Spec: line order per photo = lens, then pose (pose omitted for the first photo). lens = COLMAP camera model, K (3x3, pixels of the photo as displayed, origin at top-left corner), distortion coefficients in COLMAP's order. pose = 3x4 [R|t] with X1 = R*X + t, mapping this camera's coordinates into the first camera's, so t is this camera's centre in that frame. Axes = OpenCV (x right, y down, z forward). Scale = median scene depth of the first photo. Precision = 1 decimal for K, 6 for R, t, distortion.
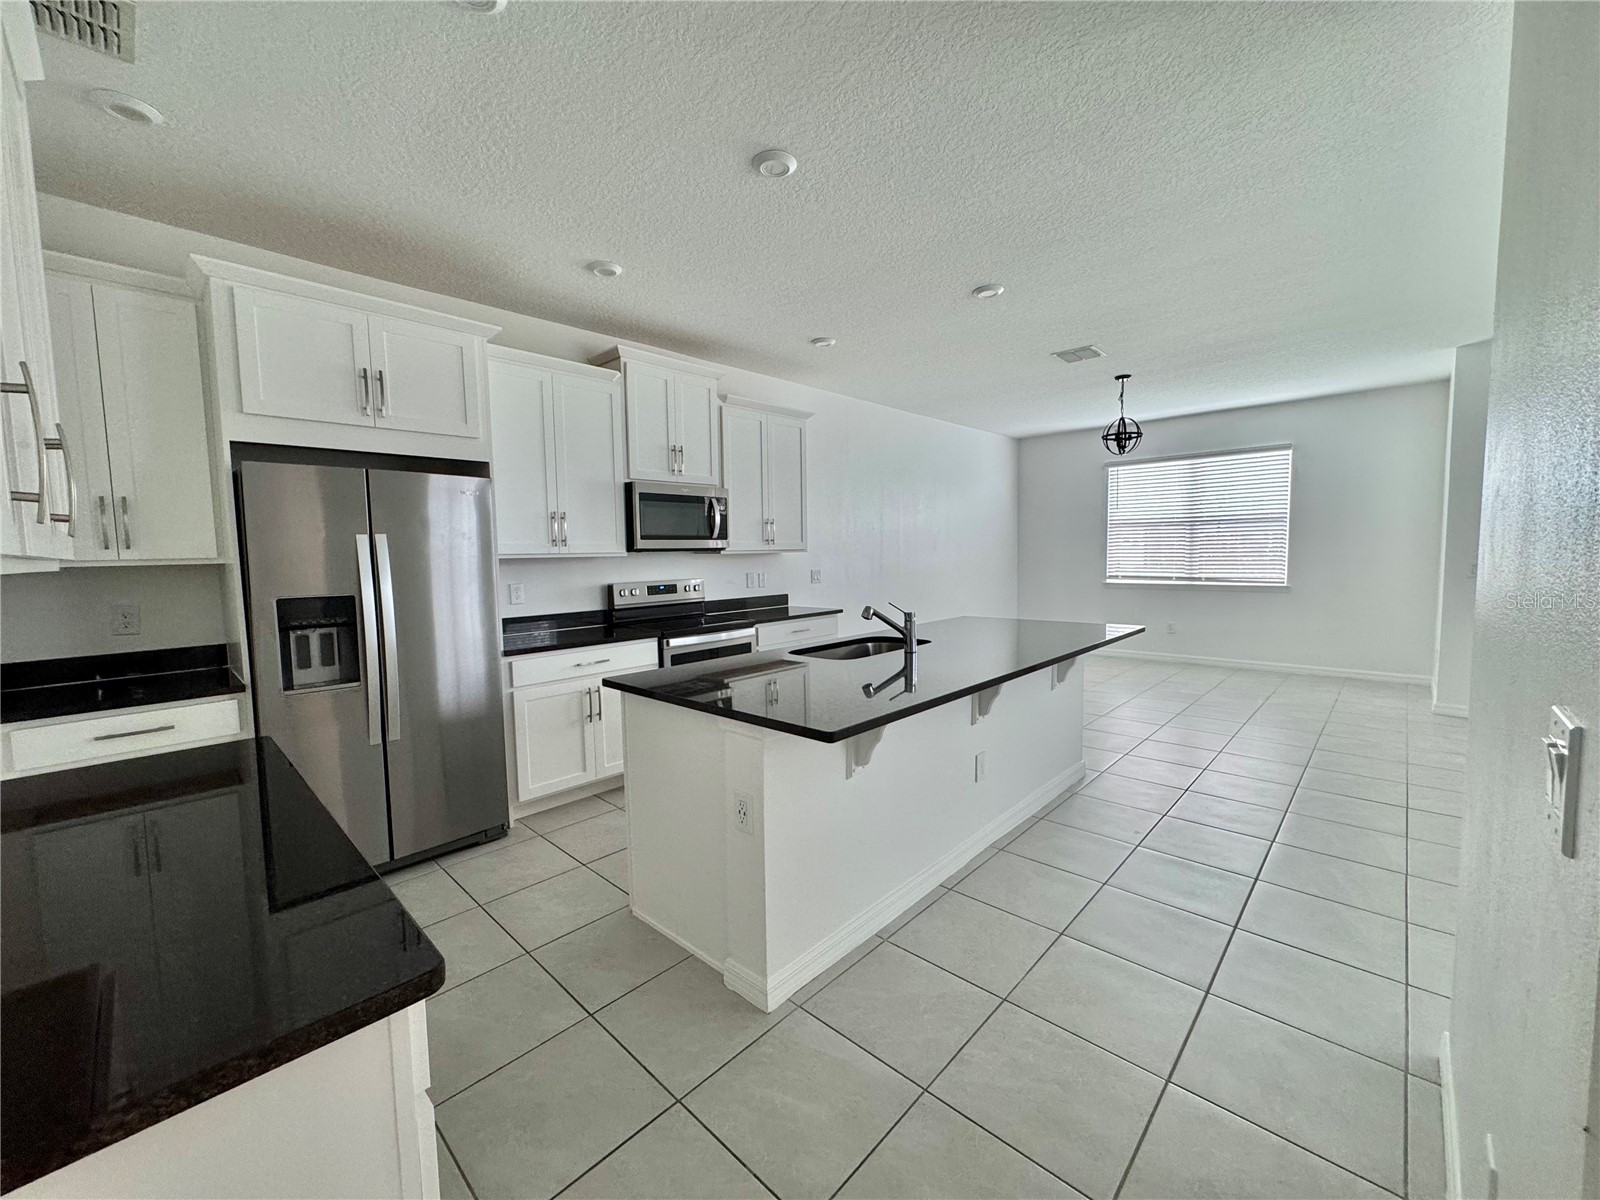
lens RADIAL K [[637.5, 0, 797.8], [0, 637.5, 600.3], [0, 0, 1]] dist [-0.005272, 0.001133]
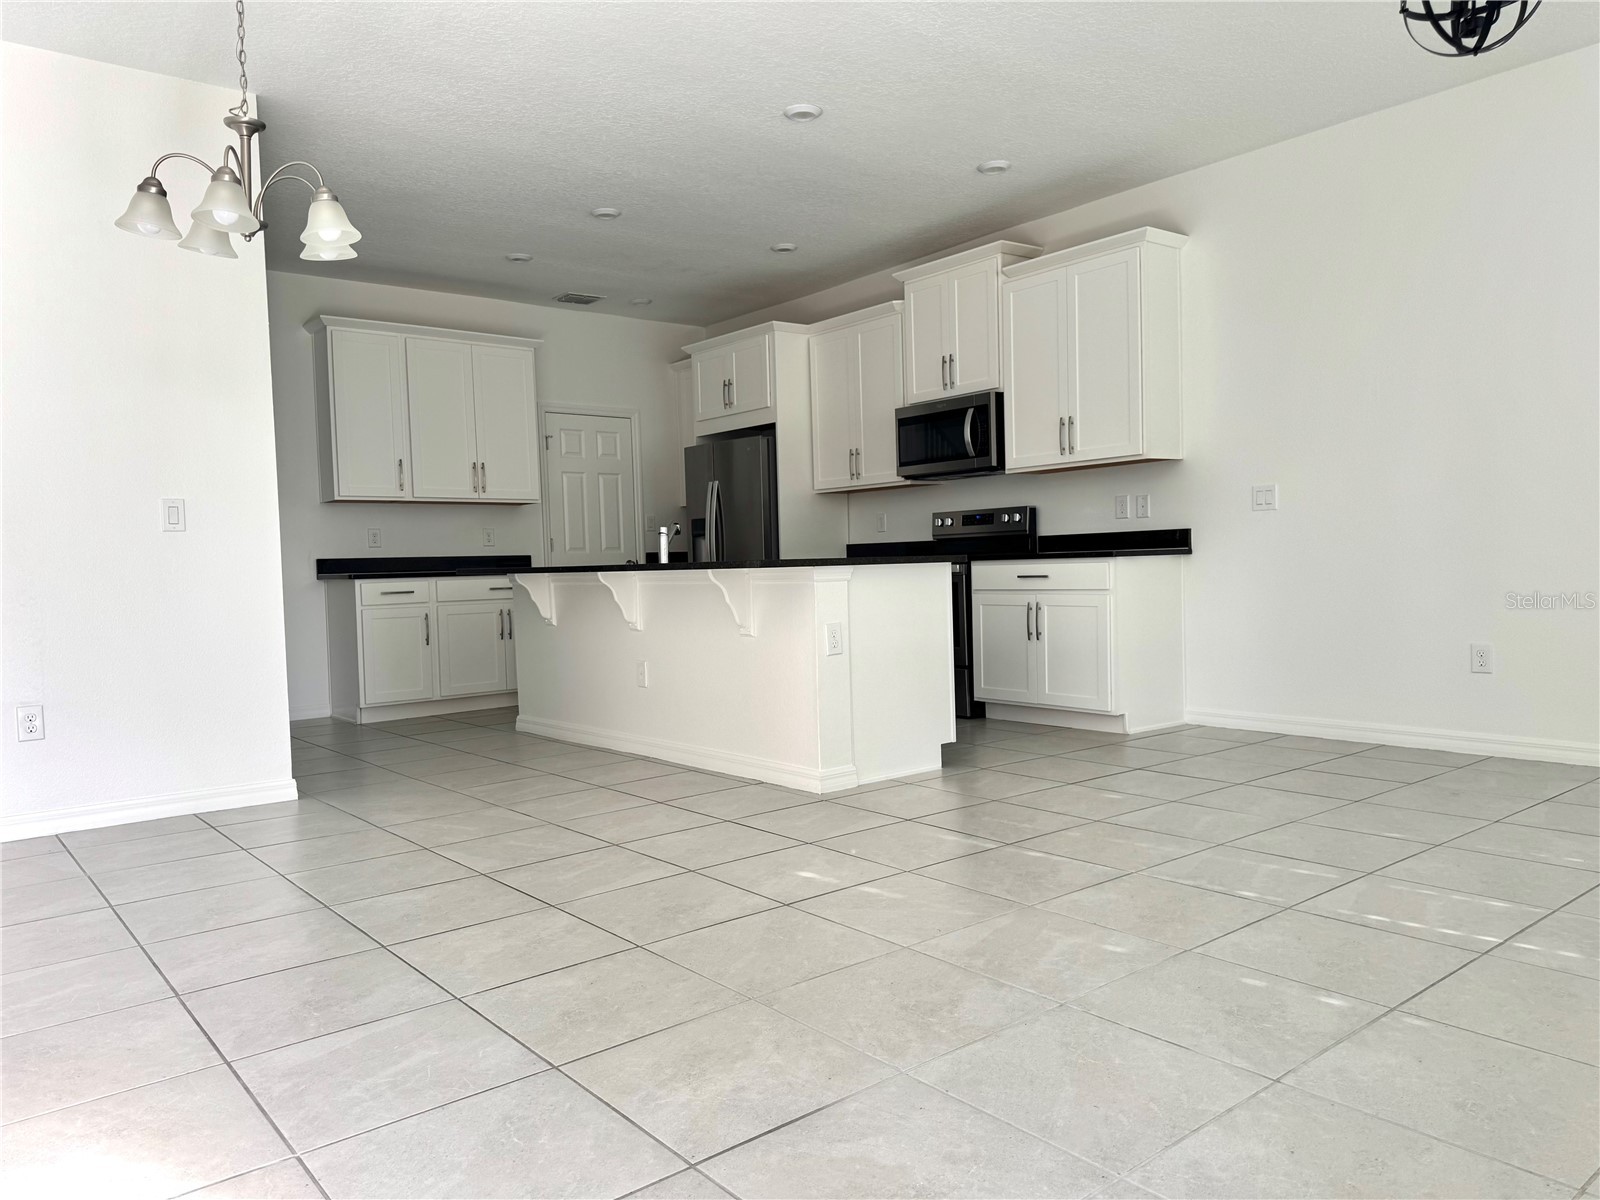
lens RADIAL K [[1110.8, 0, 817.8], [0, 1110.8, 621.8], [0, 0, 1]] dist [0.041289, -0.052351]
pose [[-0.105675, 0.074466, -0.991609, 1.397256], [-0.043169, 0.995909, 0.079389, 0.012061], [0.993463, 0.051197, -0.102028, 0.995924]]
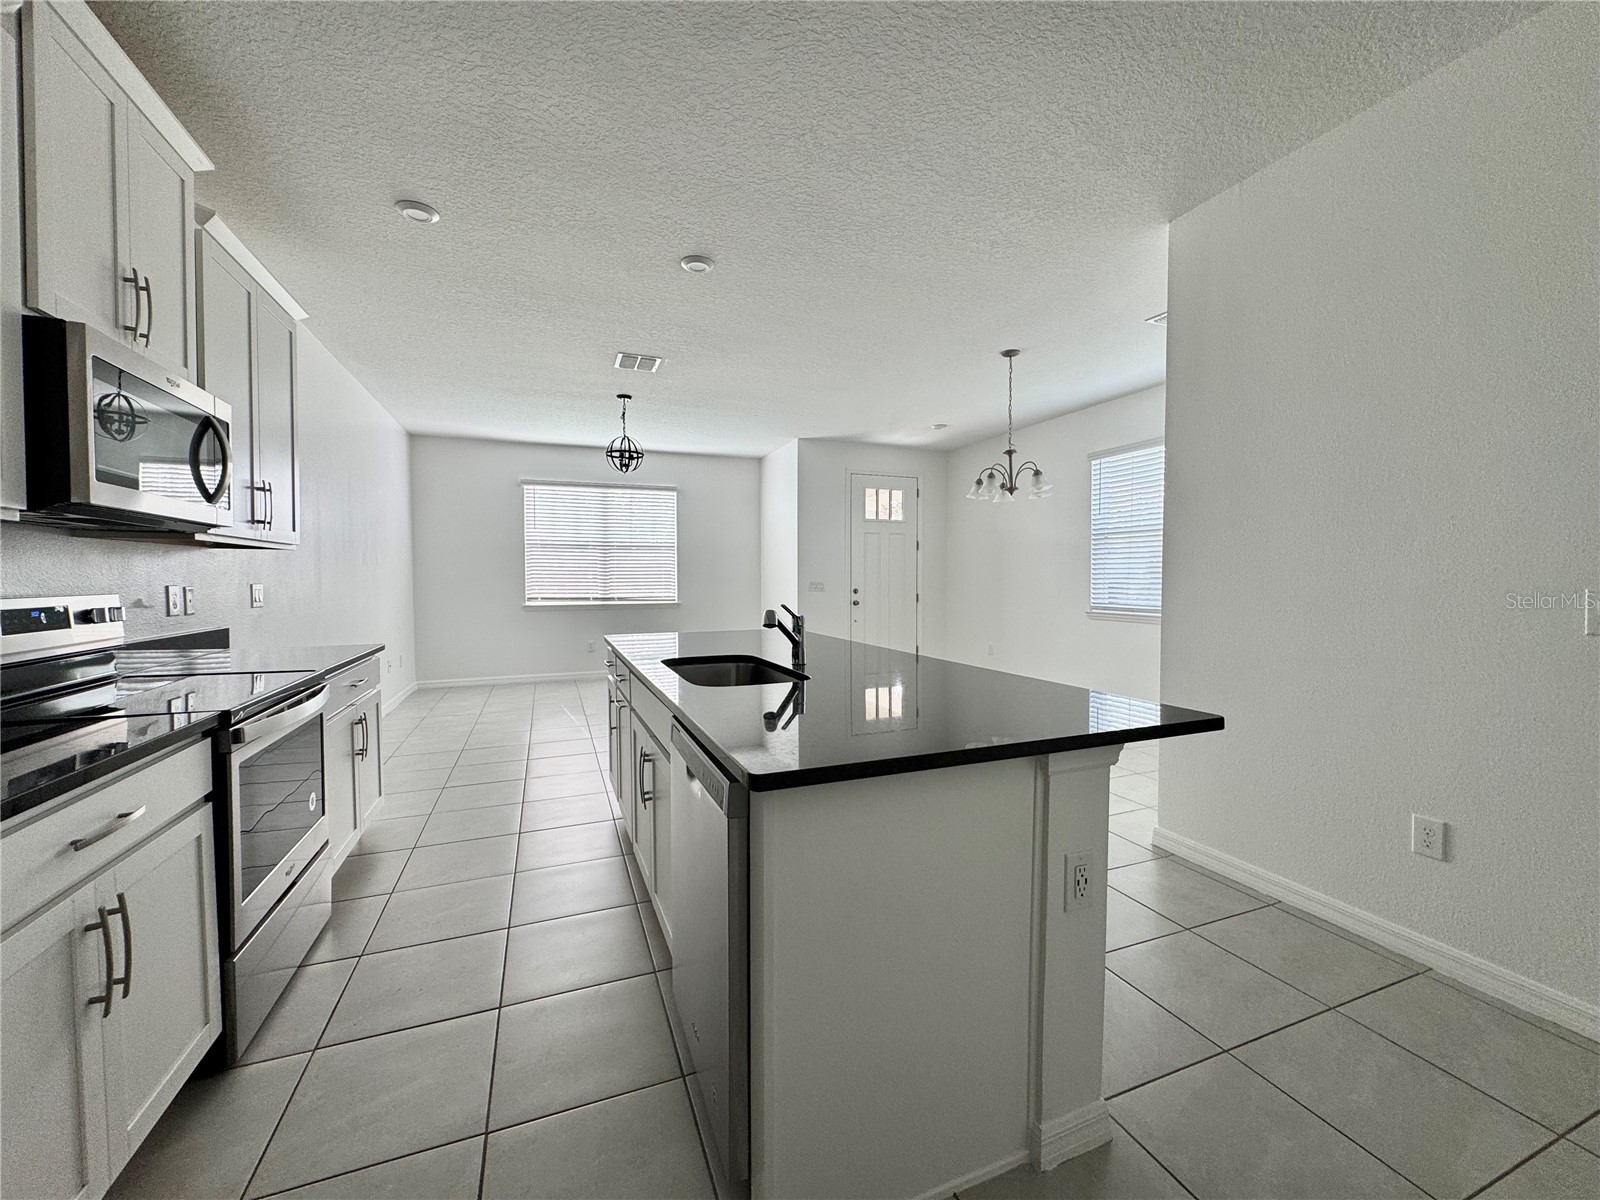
lens RADIAL K [[637.5, 0, 793.6], [0, 637.5, 603.0], [0, 0, 1]] dist [-0.005272, 0.001133]
pose [[0.426518, -0.017058, 0.904318, -0.383188], [0.060525, 0.998119, -0.009719, 0.004831], [-0.902452, 0.058879, 0.426749, 0.438474]]
